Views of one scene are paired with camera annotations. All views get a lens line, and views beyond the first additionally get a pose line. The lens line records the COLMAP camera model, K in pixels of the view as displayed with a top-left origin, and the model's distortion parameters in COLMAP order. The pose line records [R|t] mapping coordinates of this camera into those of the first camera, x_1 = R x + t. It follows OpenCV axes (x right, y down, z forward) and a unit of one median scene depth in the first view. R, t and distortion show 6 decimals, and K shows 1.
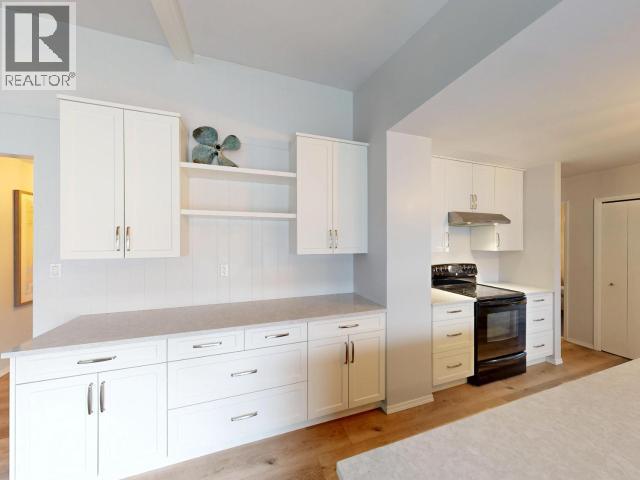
lens RADIAL K [[228.5, 0, 326.6], [0, 228.5, 241.2], [0, 0, 1]] dist [0.000575, -0.000485]
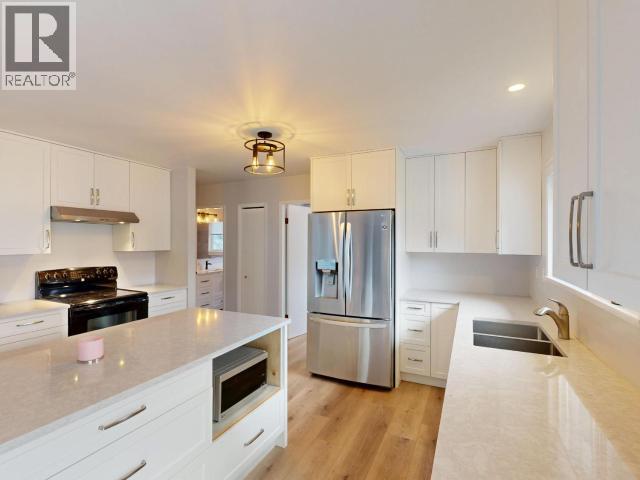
lens RADIAL K [[304.6, 0, 309.4], [0, 304.6, 242.2], [0, 0, 1]] dist [0.008757, -0.002547]
pose [[0.720977, -0.001318, 0.692958, 0.543134], [-0.001129, 0.999995, 0.003077, 0.000220], [-0.692958, -0.003001, 0.720971, -0.559400]]
